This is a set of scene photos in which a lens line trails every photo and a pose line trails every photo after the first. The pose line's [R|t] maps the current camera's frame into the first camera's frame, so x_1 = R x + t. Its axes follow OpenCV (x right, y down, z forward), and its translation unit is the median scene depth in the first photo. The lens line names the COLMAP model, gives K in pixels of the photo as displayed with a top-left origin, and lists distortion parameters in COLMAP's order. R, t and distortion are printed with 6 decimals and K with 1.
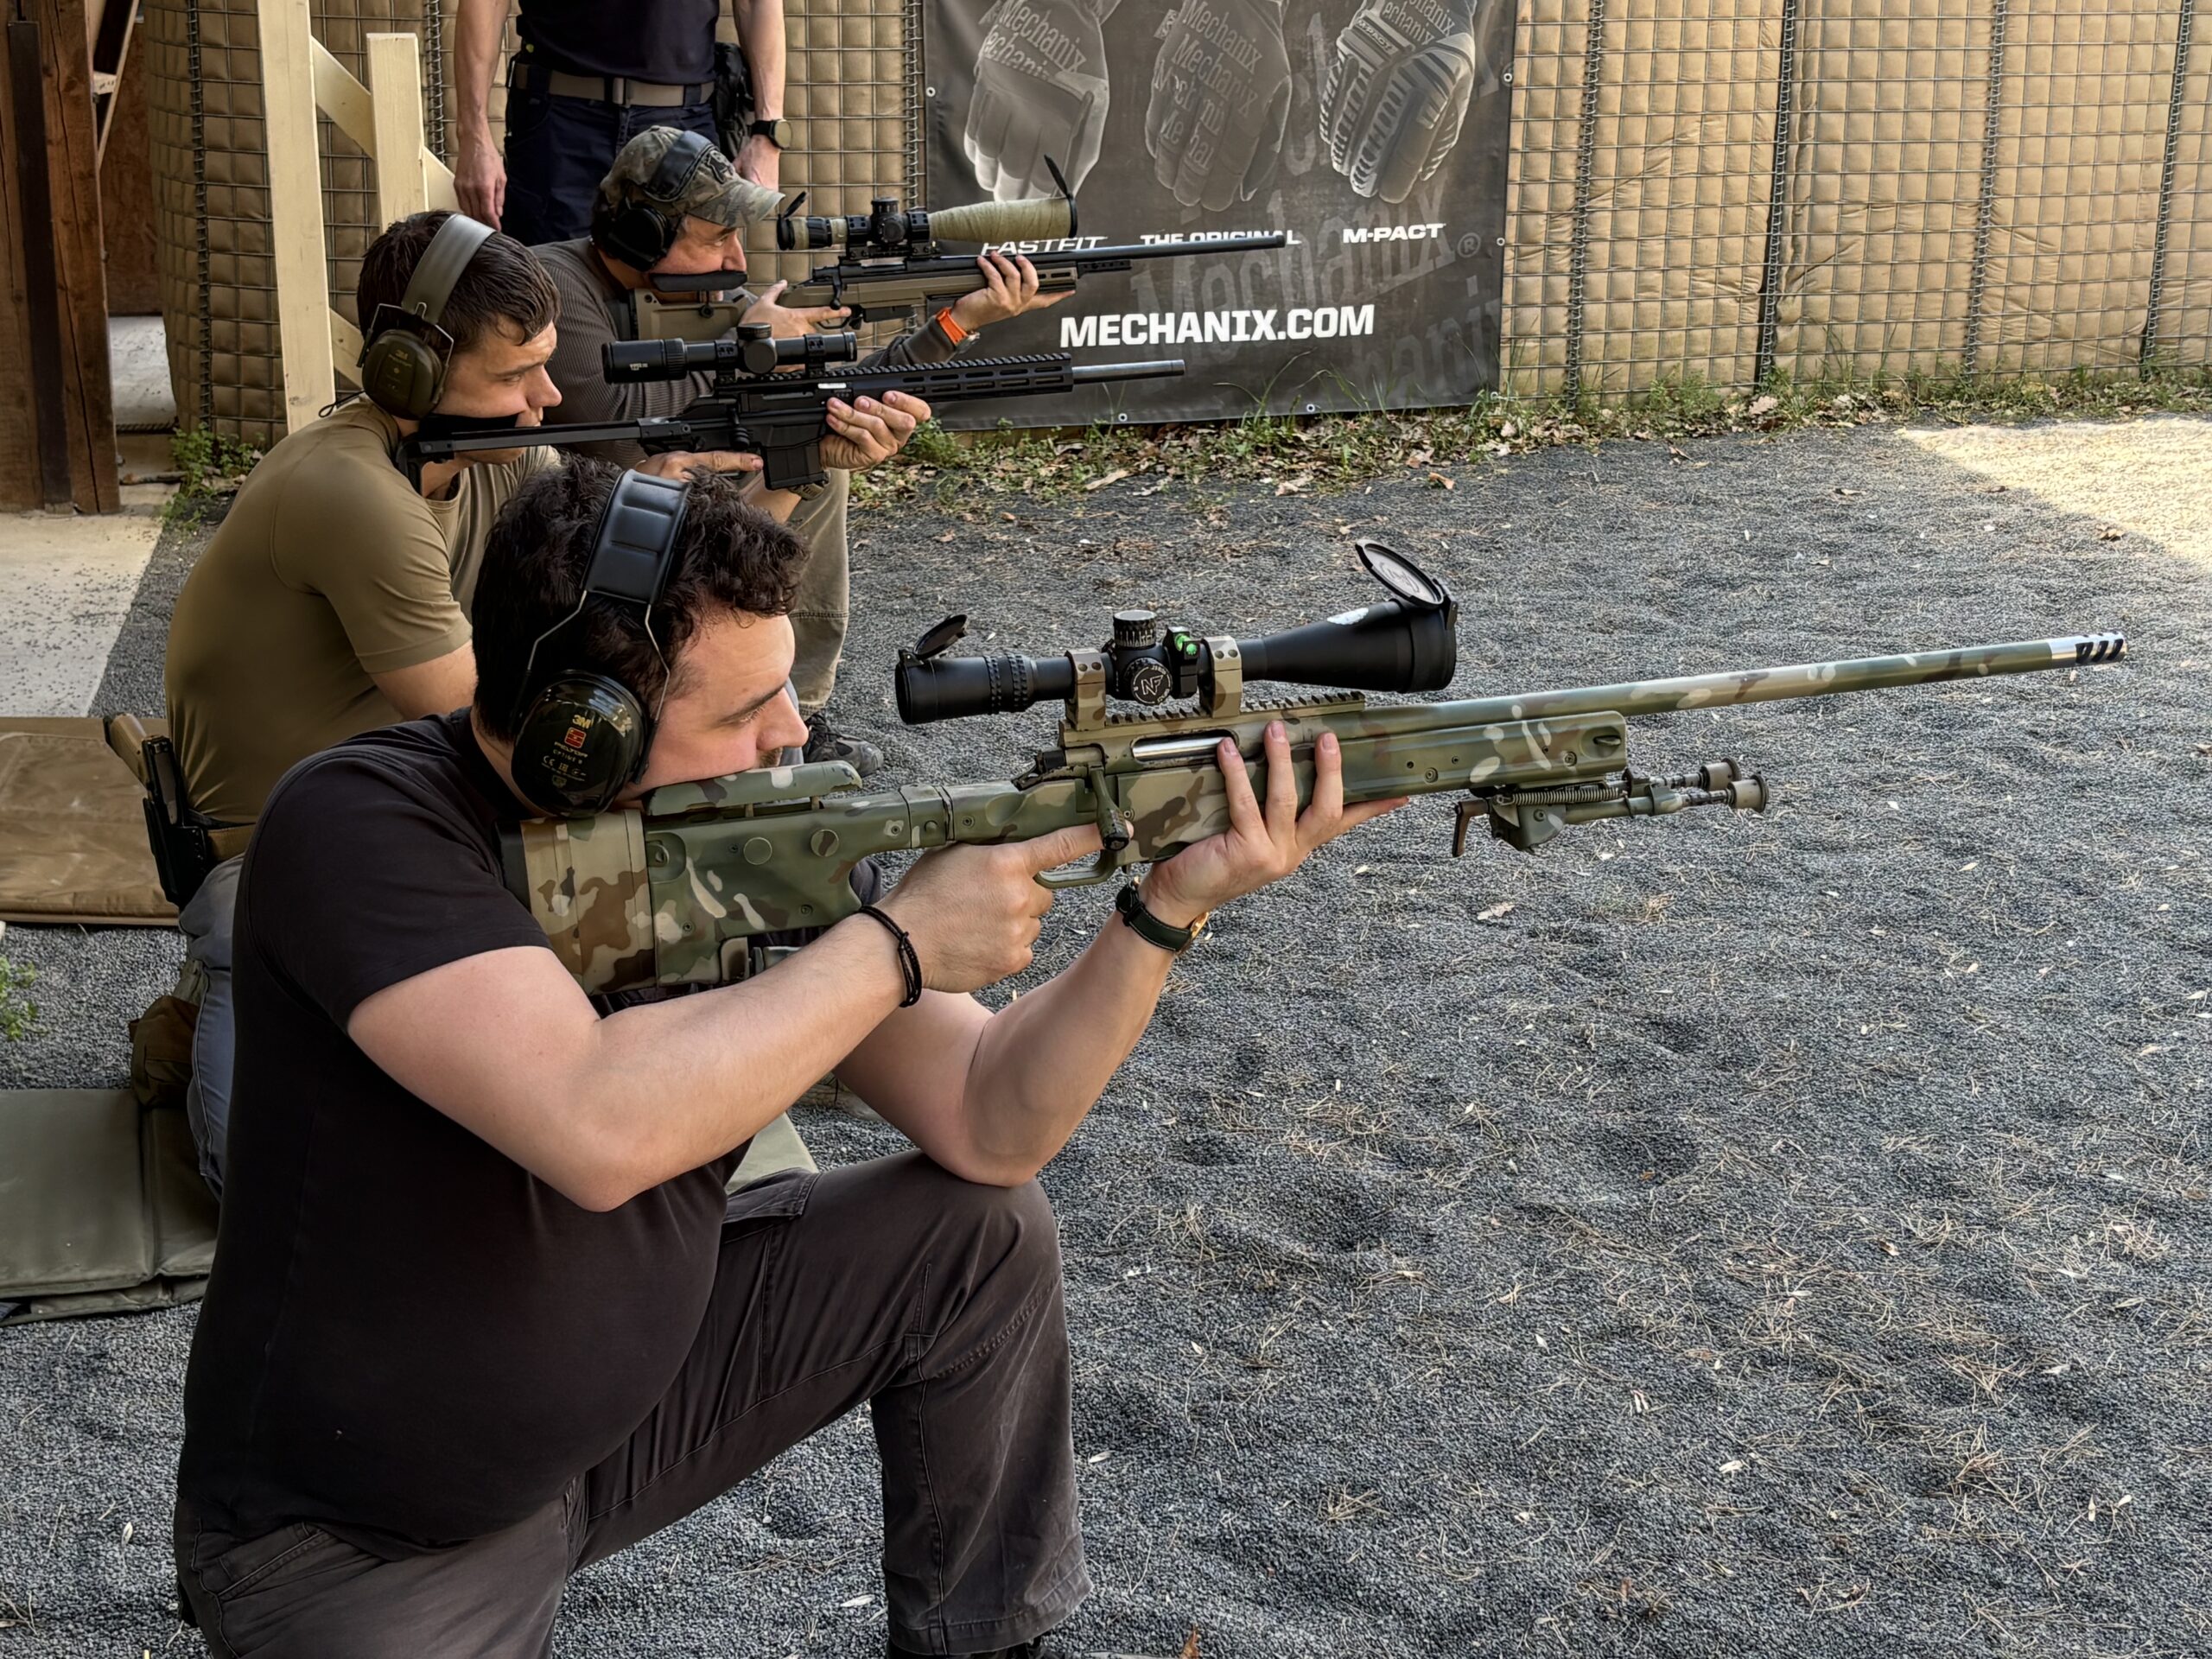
lens RADIAL K [[3003.7, 0, 1106.0], [0, 3003.7, 829.5], [0, 0, 1]] dist [0.250683, -1.060300]
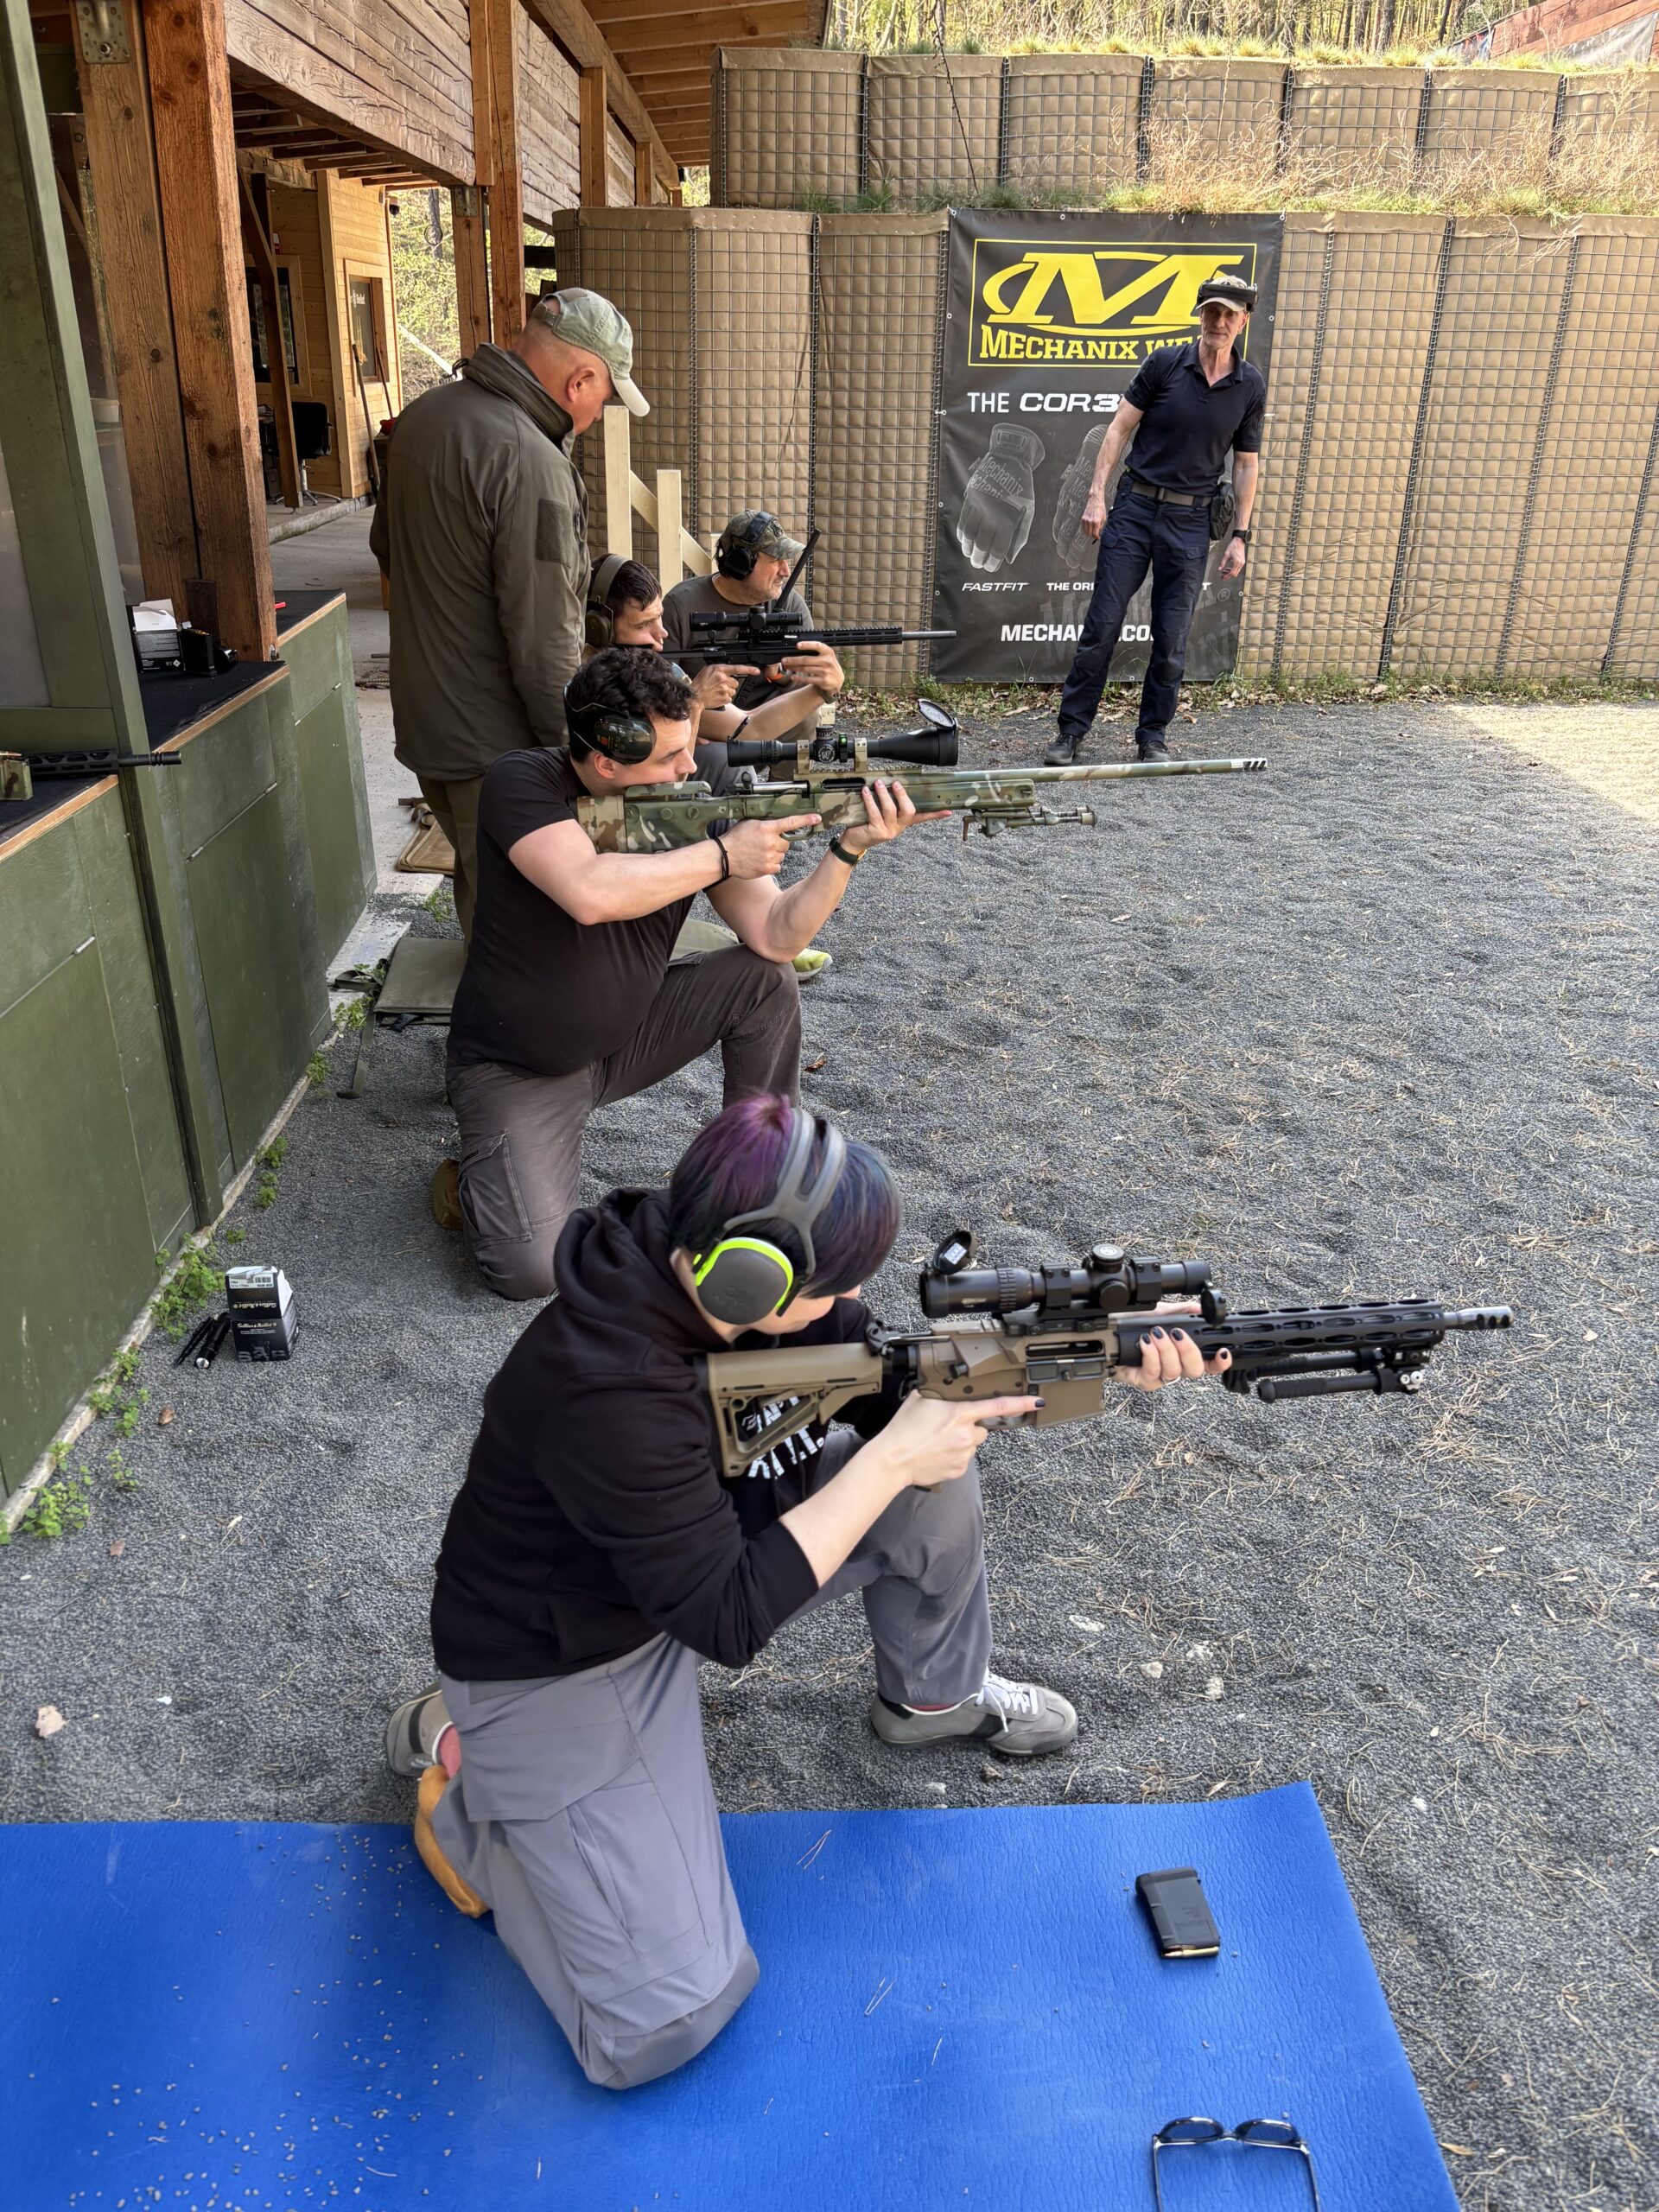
lens RADIAL K [[1652.6, 0, 811.9], [0, 1652.6, 1114.4], [0, 0, 1]] dist [-0.000931, -0.002374]
pose [[0.982458, 0.085096, -0.165937, 0.066612], [-0.065356, 0.990499, 0.120999, 0.021125], [0.174657, -0.108032, 0.978685, -0.091810]]
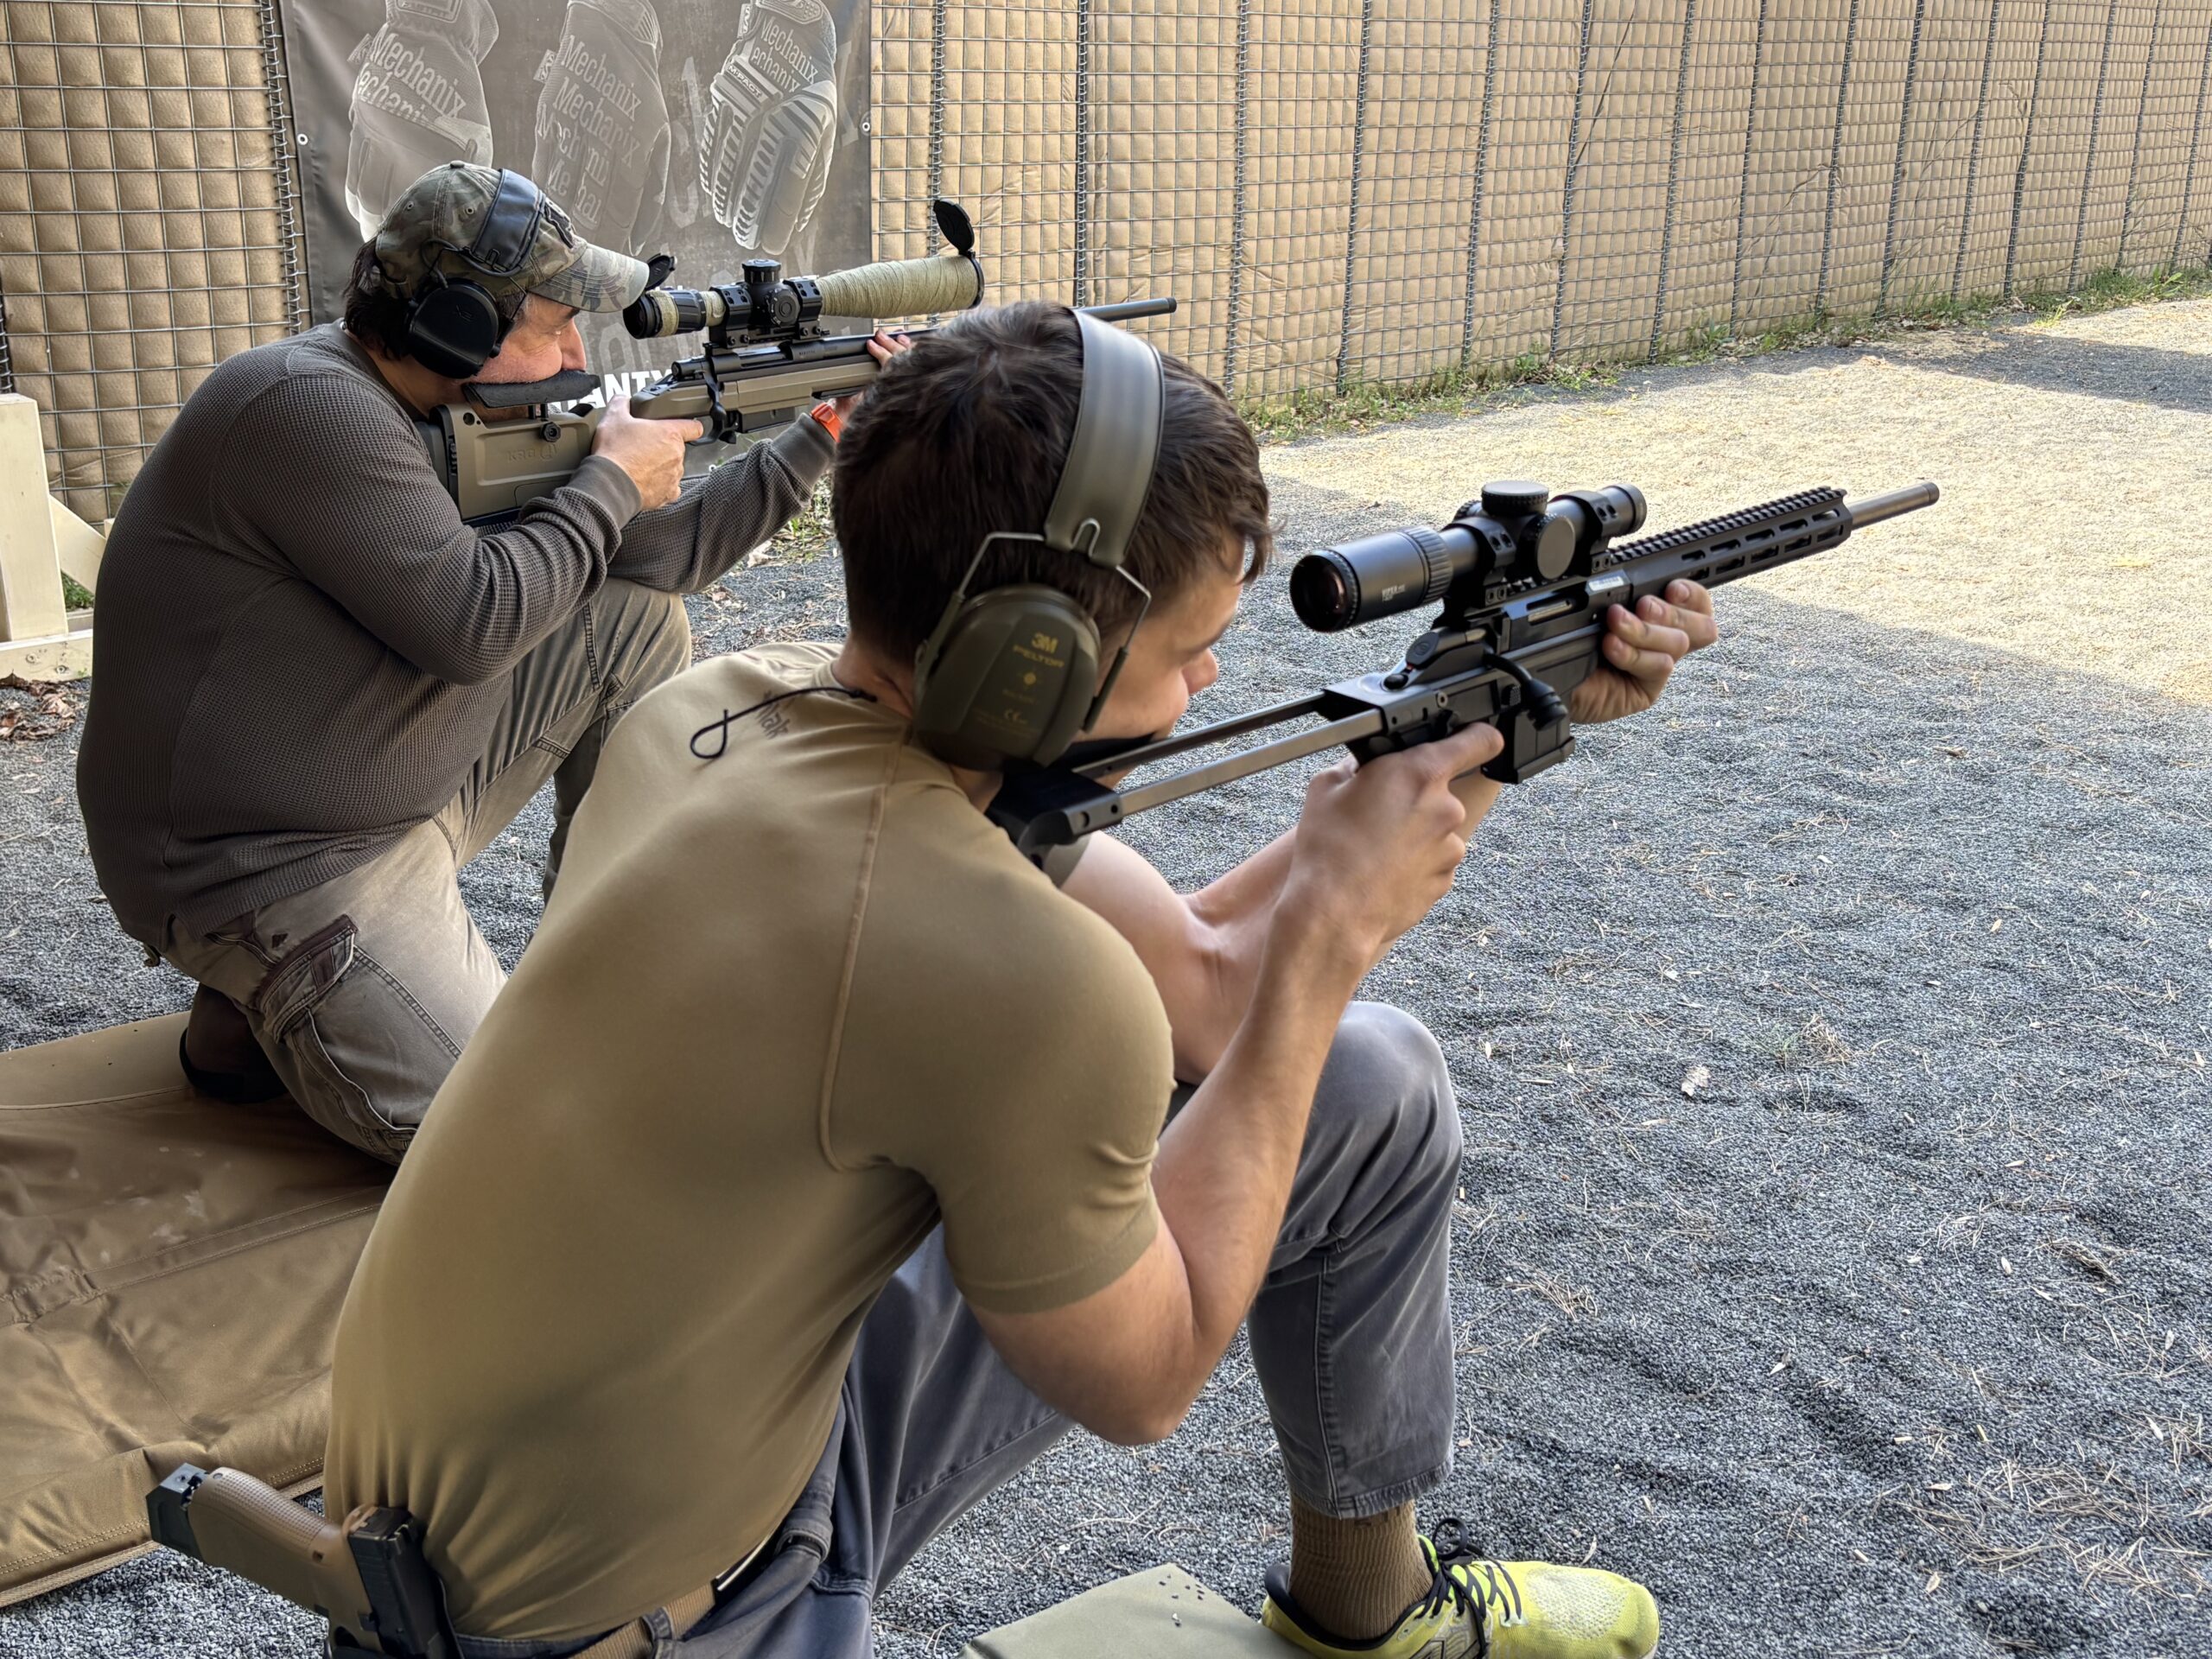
lens RADIAL K [[2241.1, 0, 1100.4], [0, 2241.1, 870.8], [0, 0, 1]] dist [-0.013189, 0.027337]
pose [[0.883323, -0.146427, 0.445307, -0.161692], [0.116406, 0.988724, 0.094209, -0.065542], [-0.454081, -0.031380, 0.890408, 0.301284]]
